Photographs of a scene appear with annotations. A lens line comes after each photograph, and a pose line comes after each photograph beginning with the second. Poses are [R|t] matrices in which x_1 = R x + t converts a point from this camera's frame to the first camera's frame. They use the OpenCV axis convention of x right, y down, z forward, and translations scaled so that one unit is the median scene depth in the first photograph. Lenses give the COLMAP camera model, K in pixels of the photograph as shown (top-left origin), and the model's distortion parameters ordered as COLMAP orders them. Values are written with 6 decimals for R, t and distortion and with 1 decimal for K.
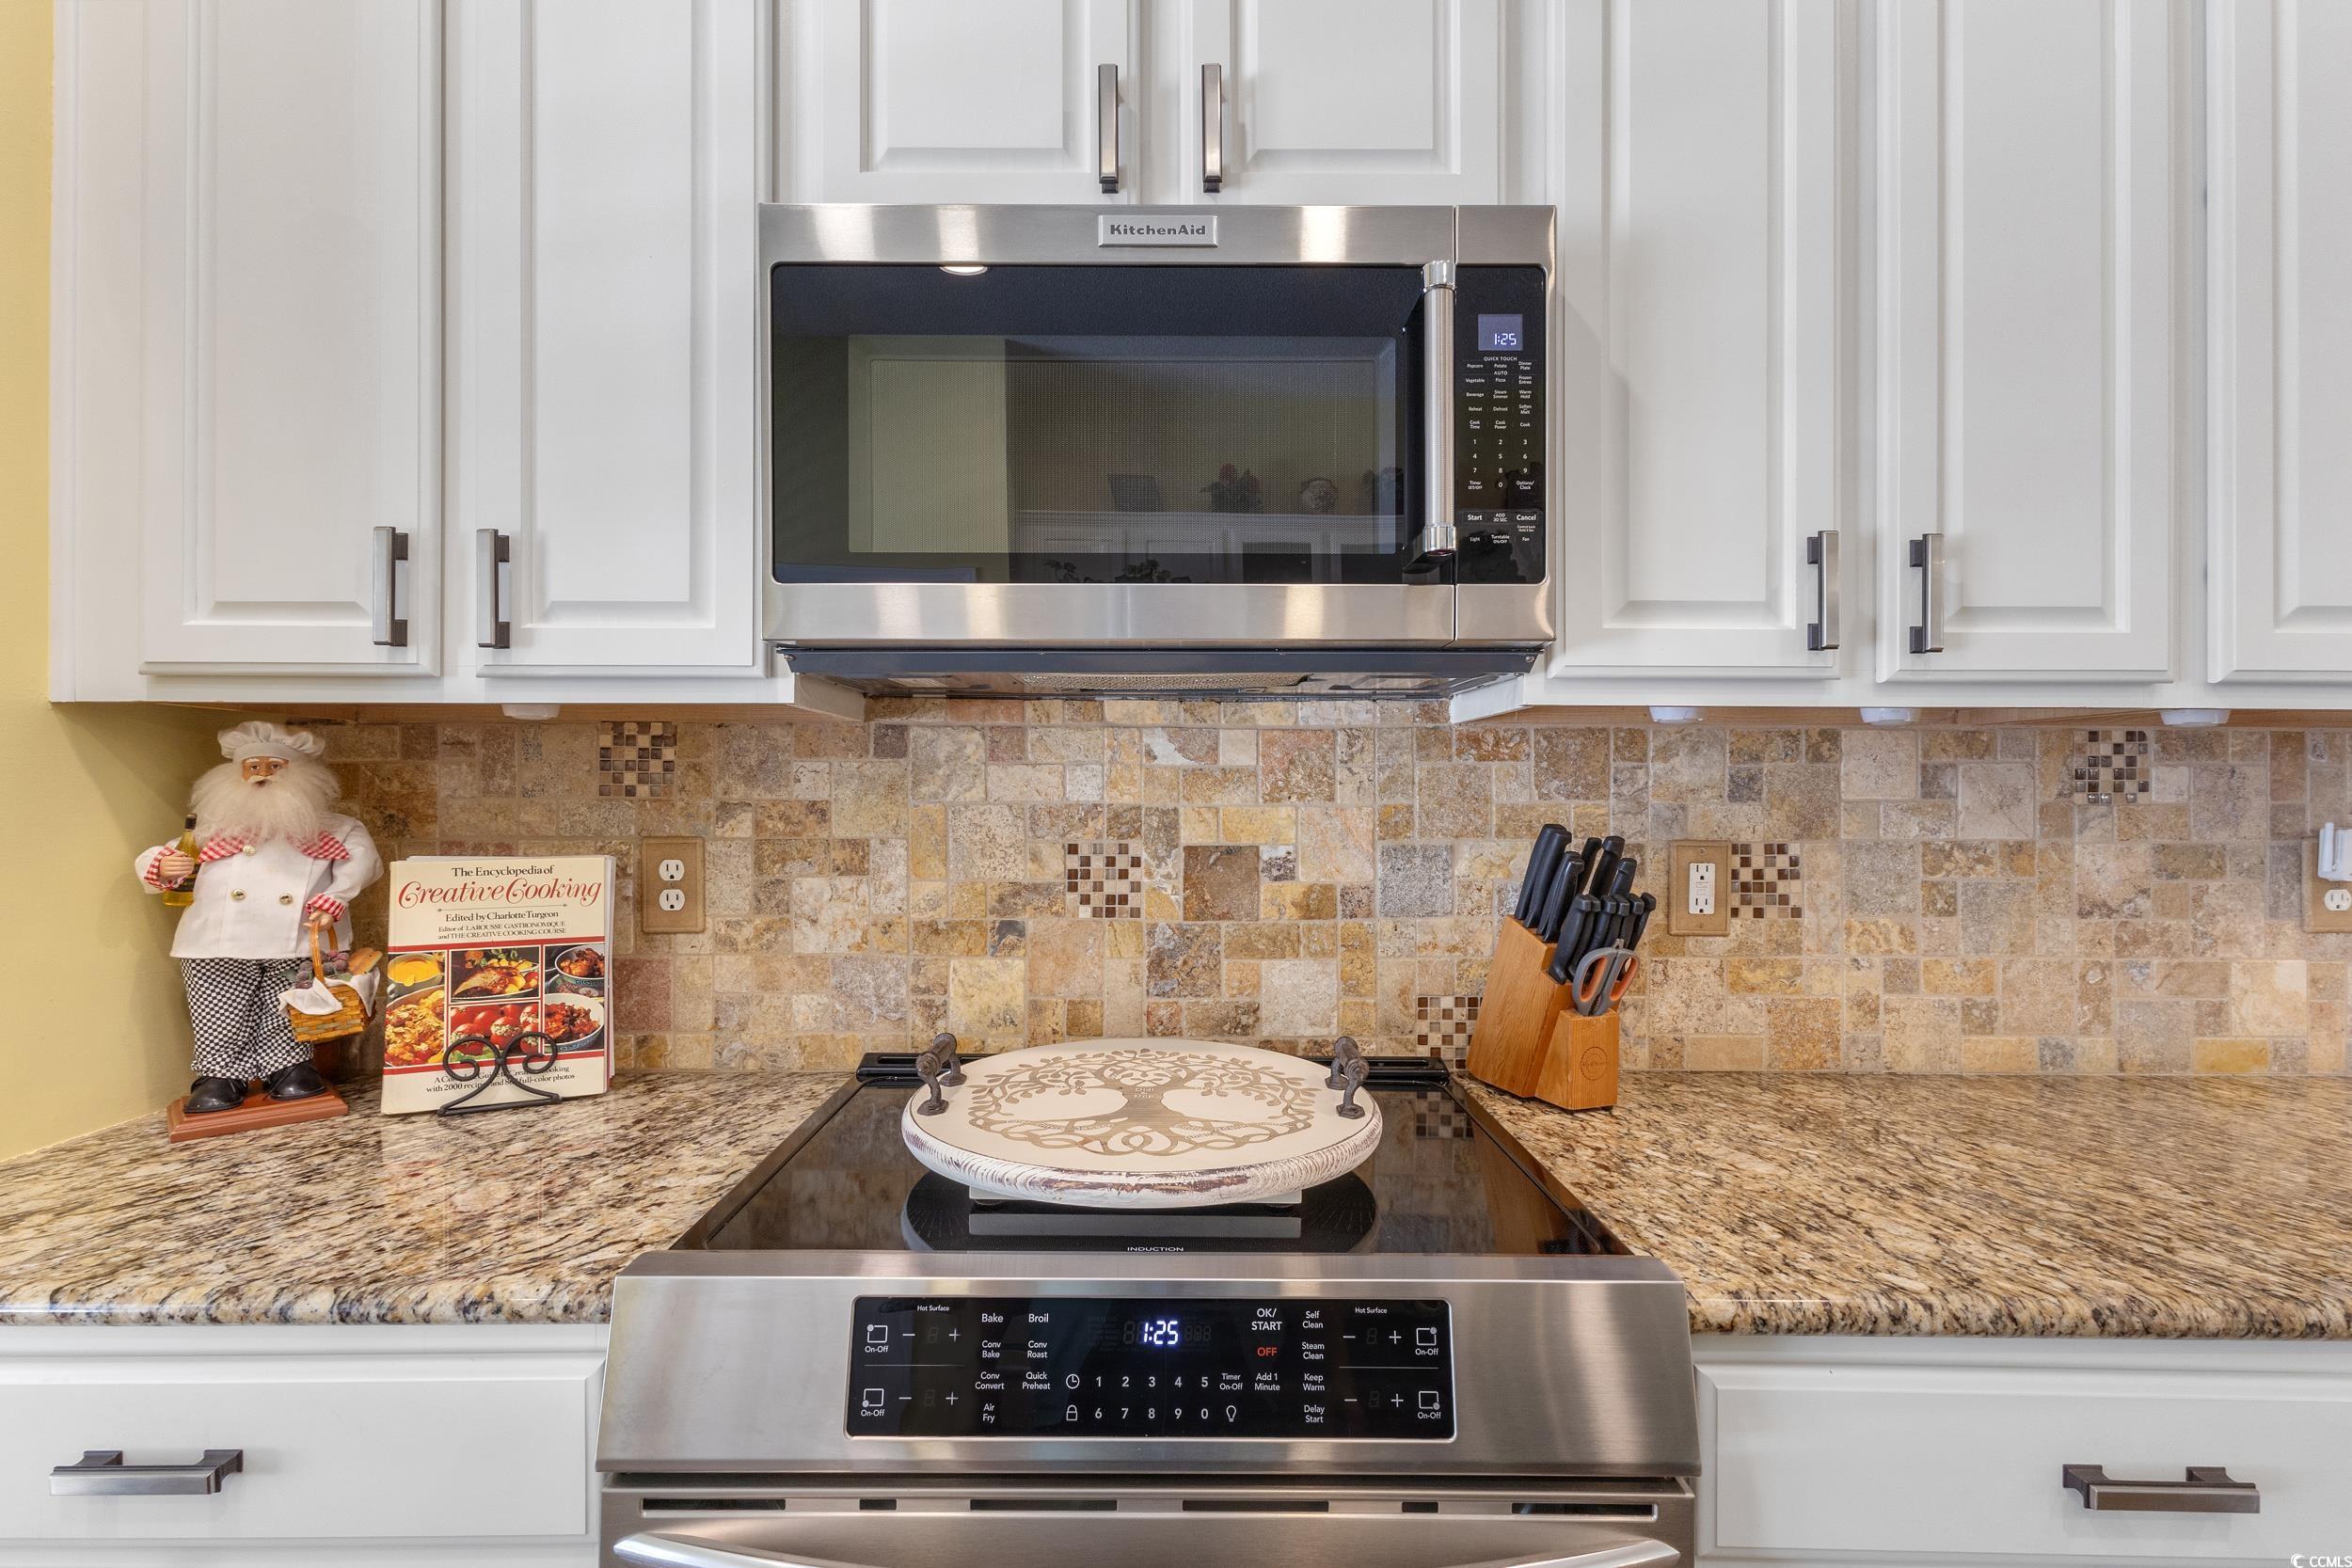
lens RADIAL K [[1089.9, 0, 1171.7], [0, 1089.9, 790.0], [0, 0, 1]] dist [0.002389, 0.001999]
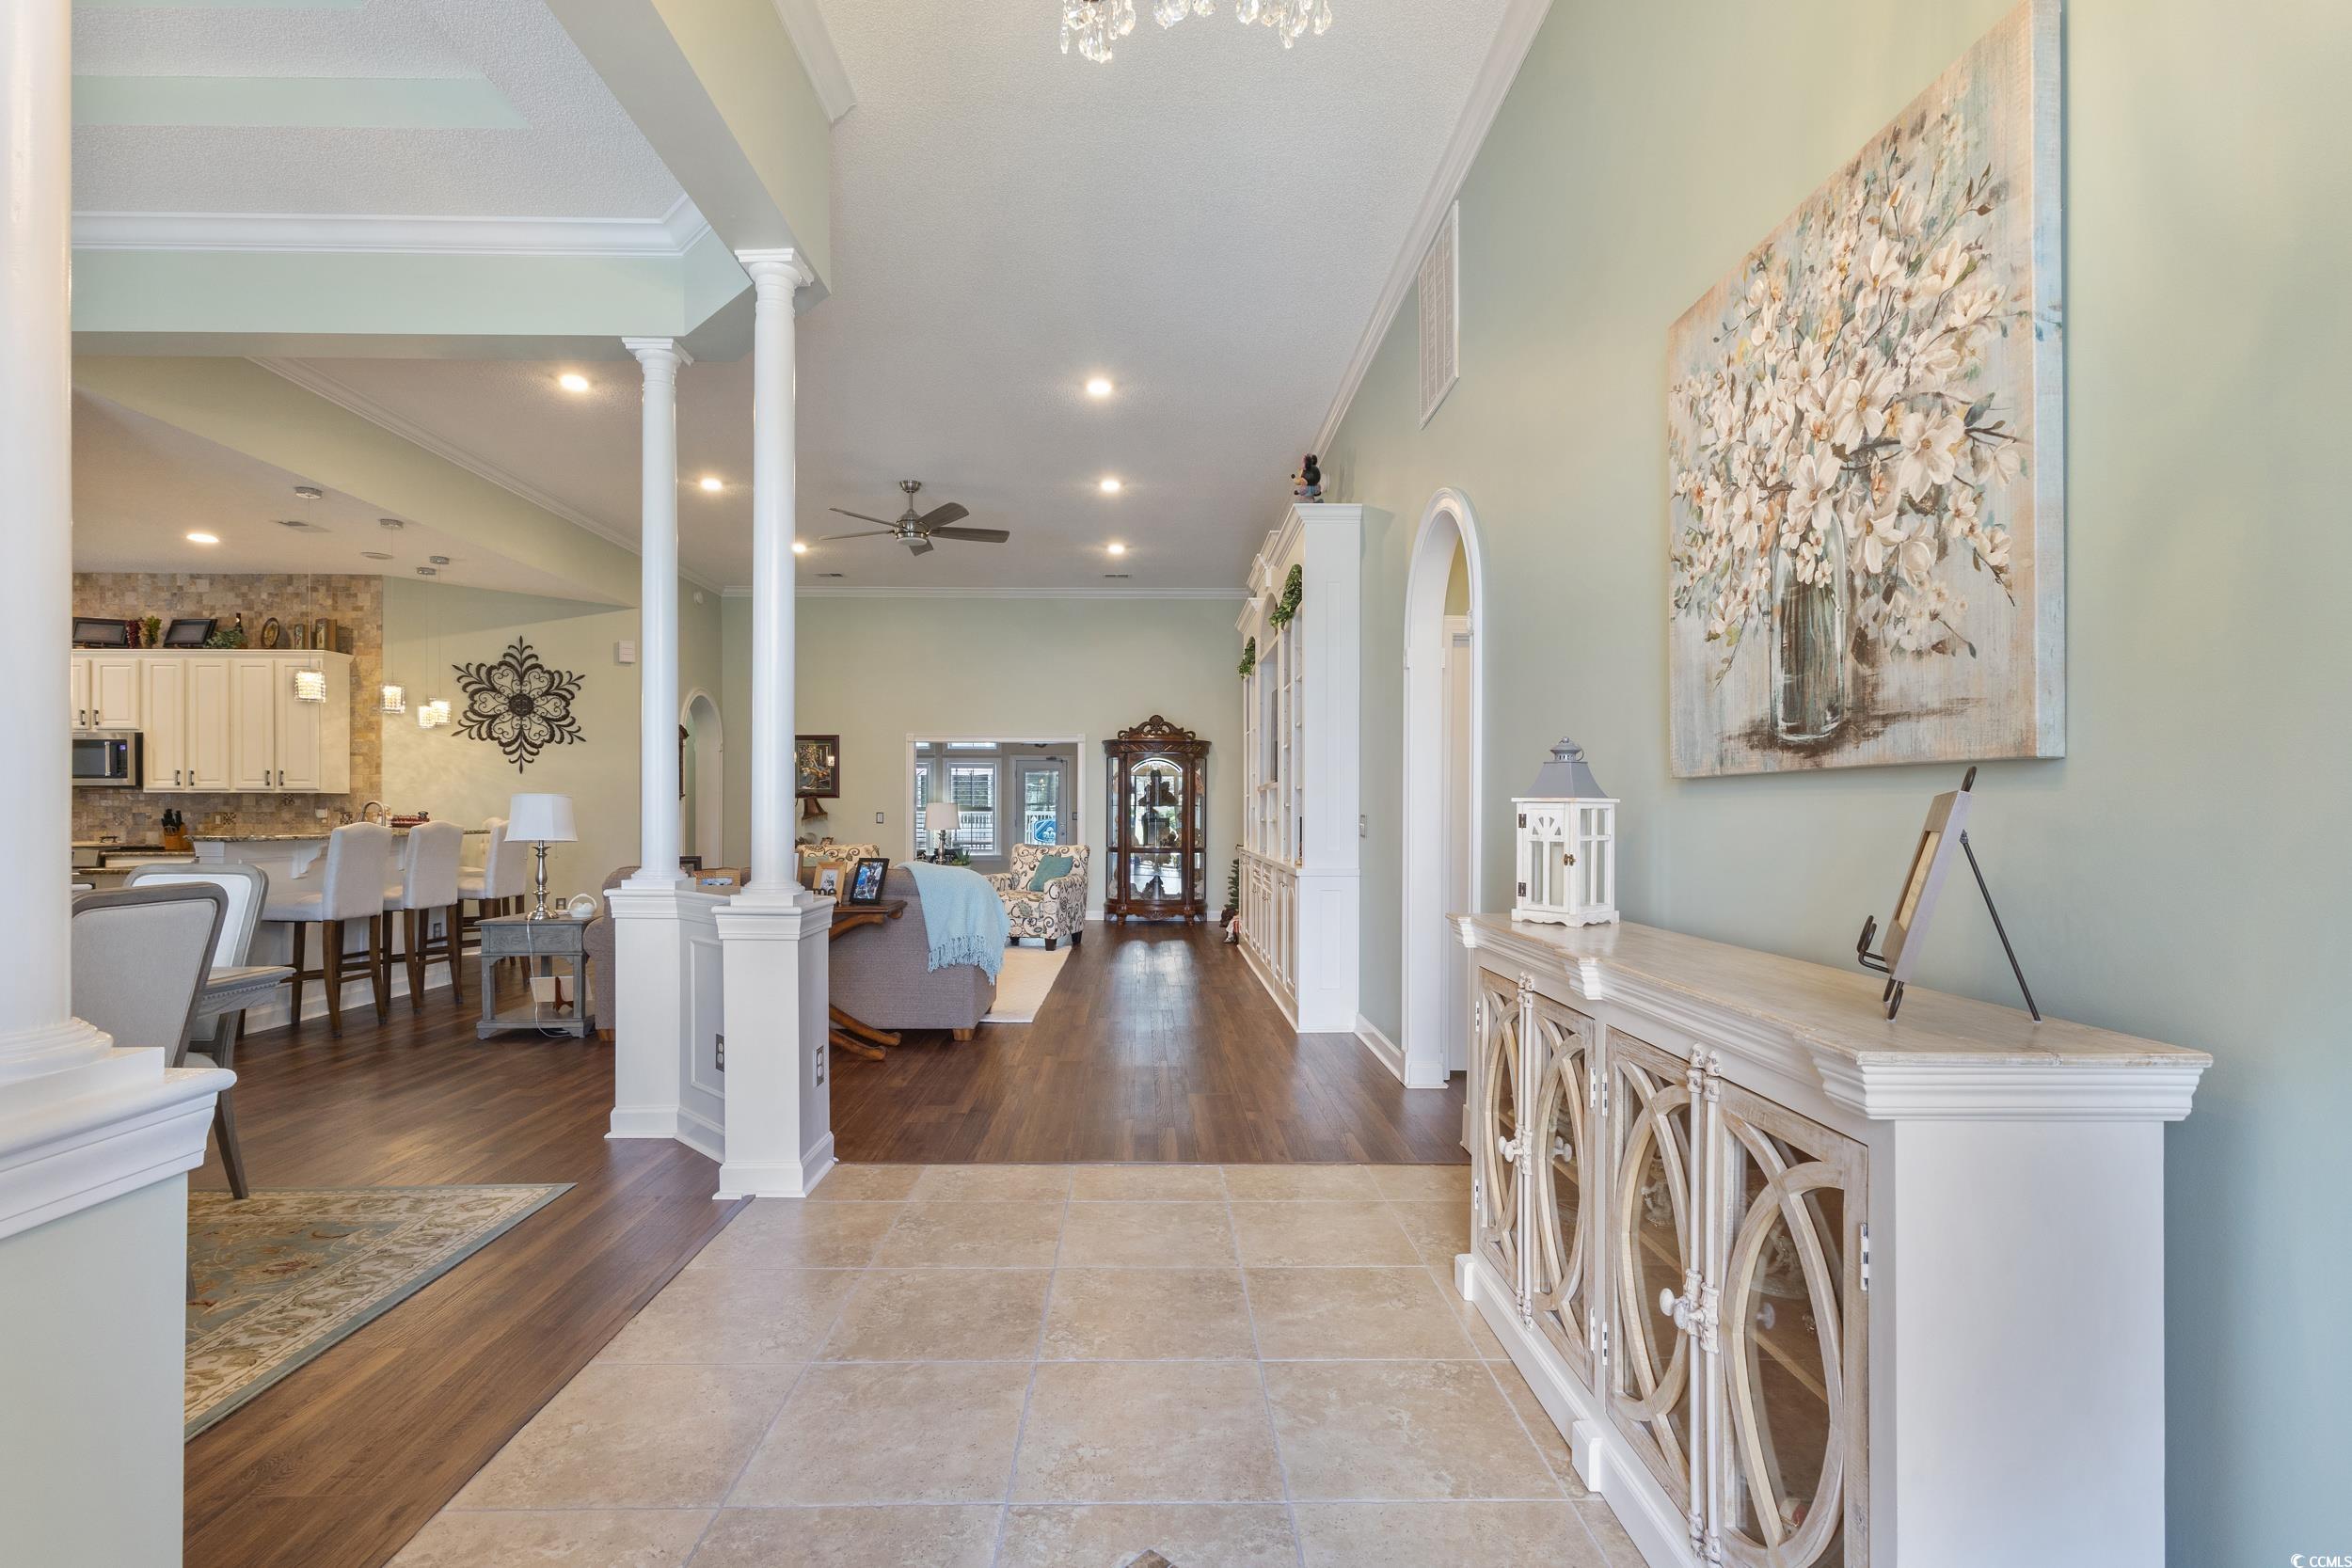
lens RADIAL K [[1089.9, 0, 1173.1], [0, 1089.9, 810.4], [0, 0, 1]] dist [0.002389, 0.001999]
pose [[0.999802, -0.003236, 0.019611, 5.786593], [0.003121, 0.999977, 0.005941, 0.018780], [-0.019629, -0.005878, 0.999790, -5.313711]]
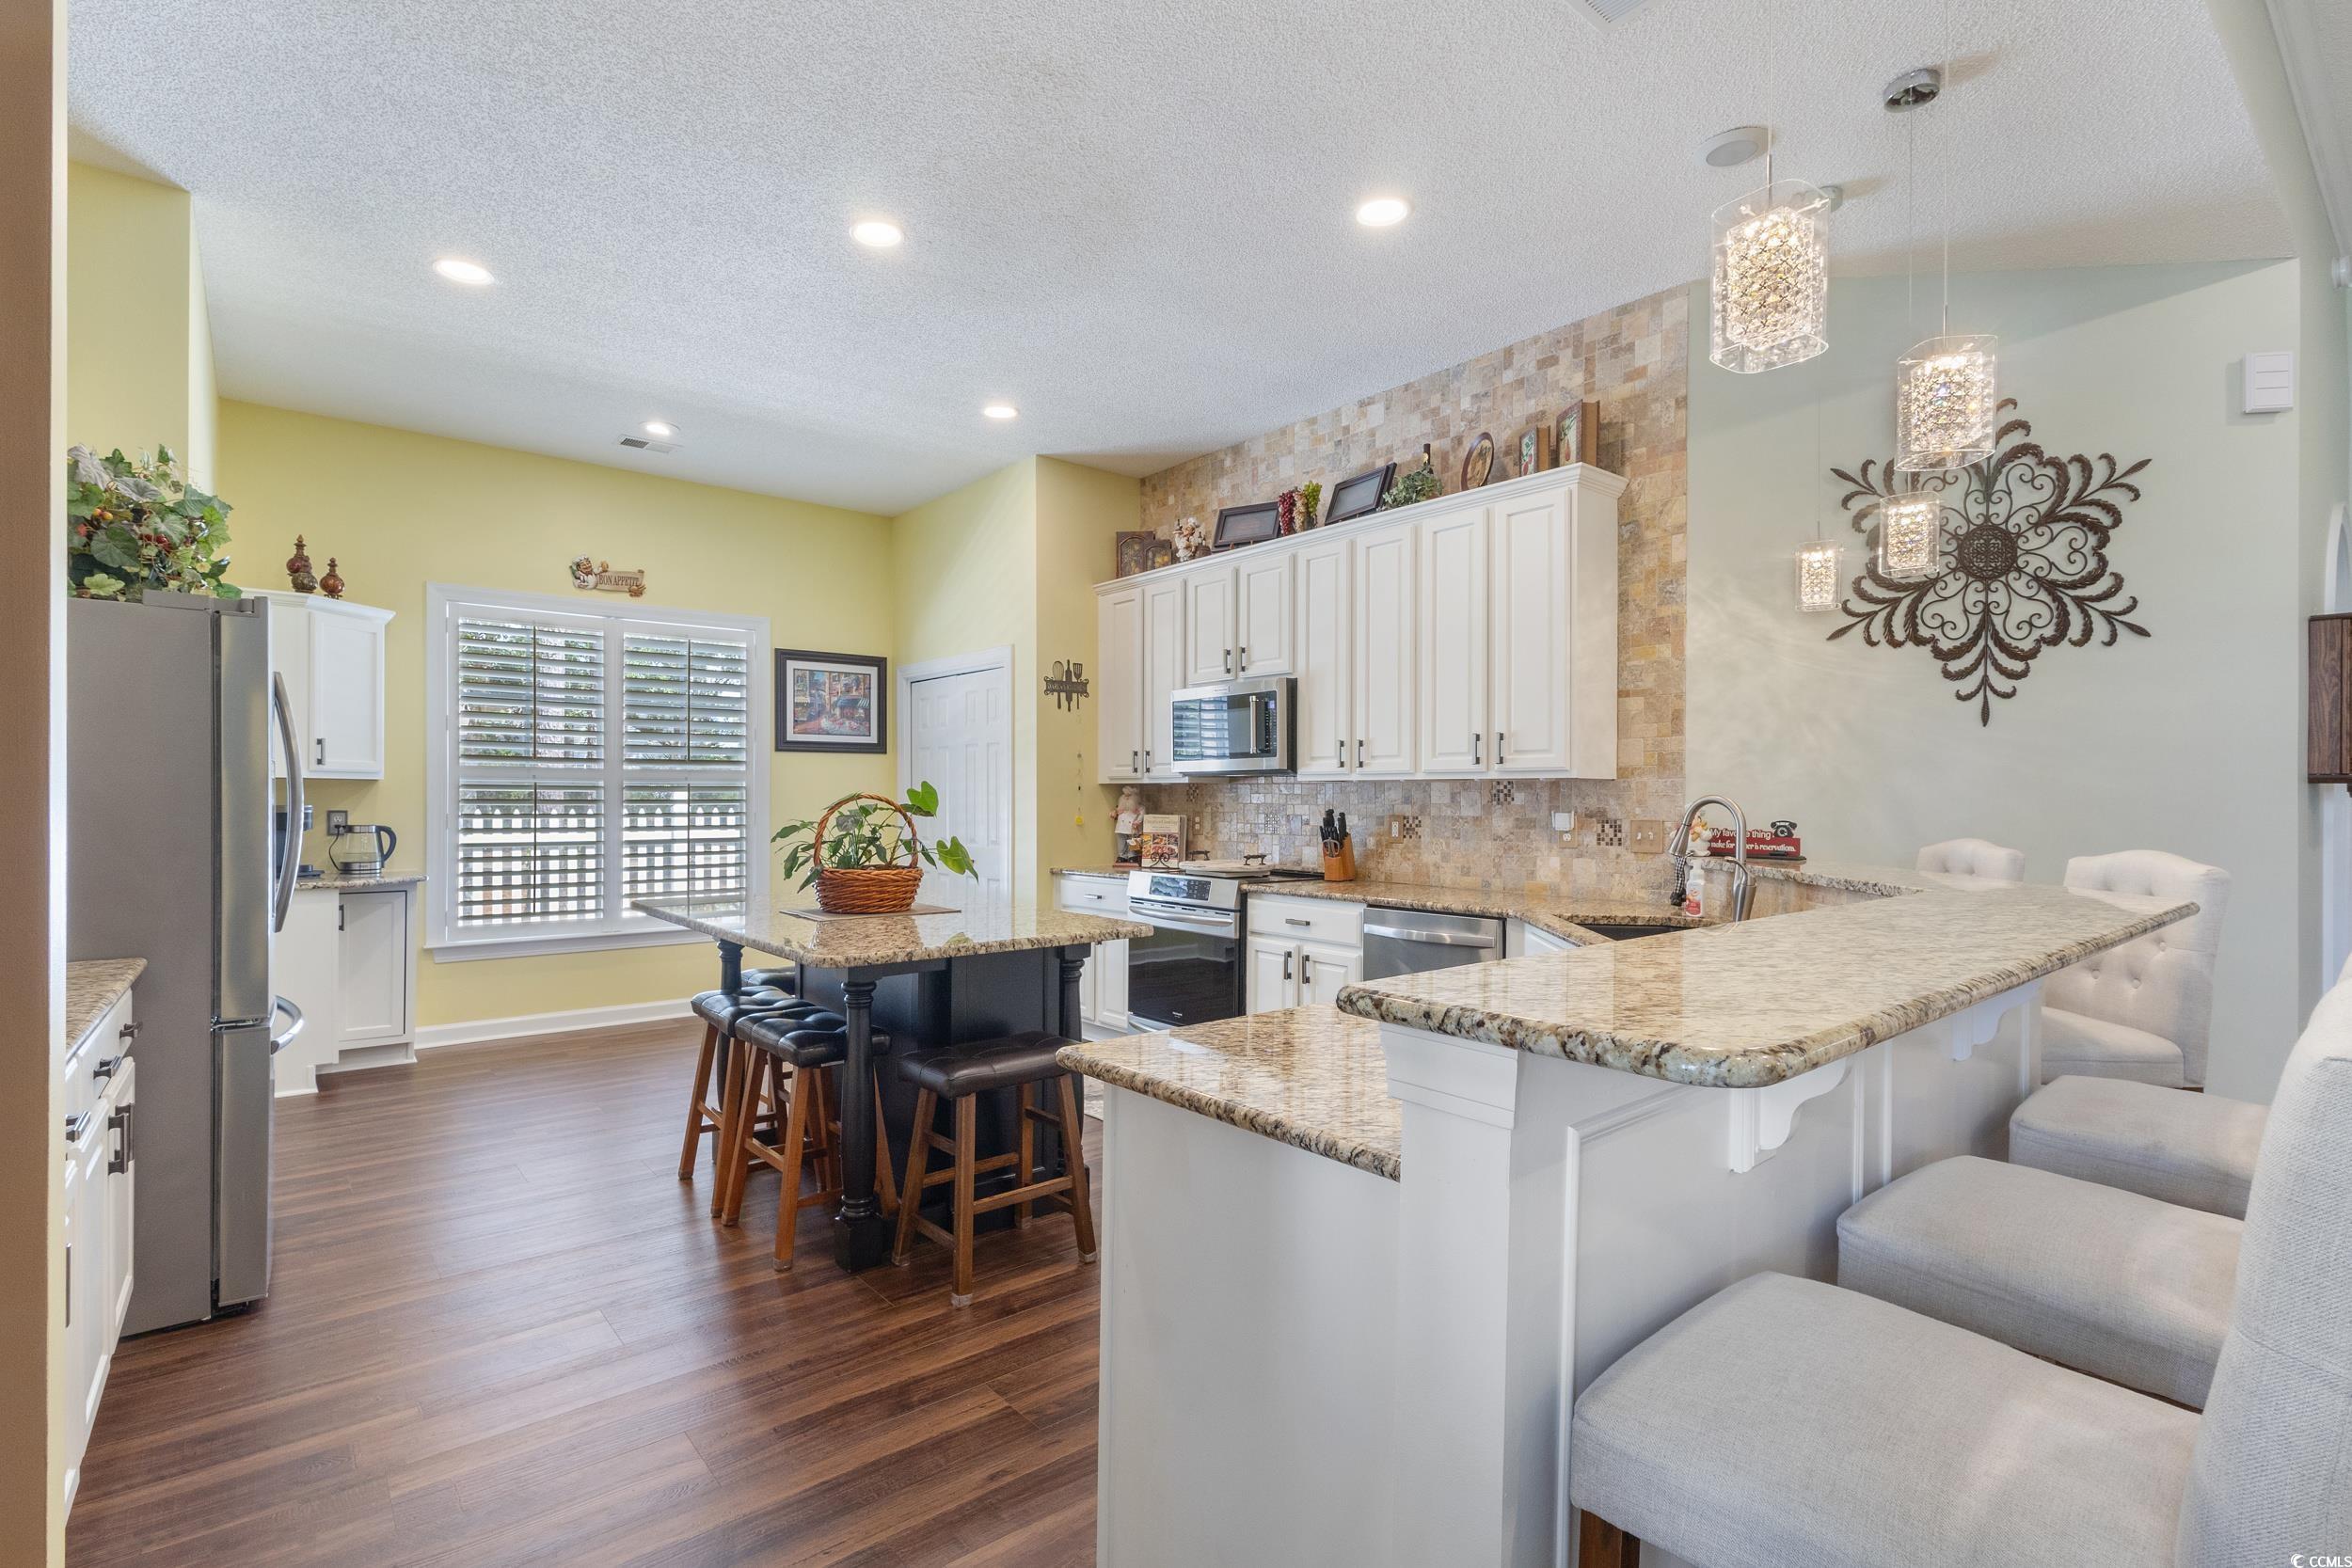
lens RADIAL K [[1089.9, 0, 1166.4], [0, 1089.9, 795.1], [0, 0, 1]] dist [0.002389, 0.001999]
pose [[0.636650, -0.003662, -0.771145, 2.670244], [0.002862, 0.999993, -0.002386, -0.010408], [0.771148, -0.000688, 0.636656, -1.736075]]
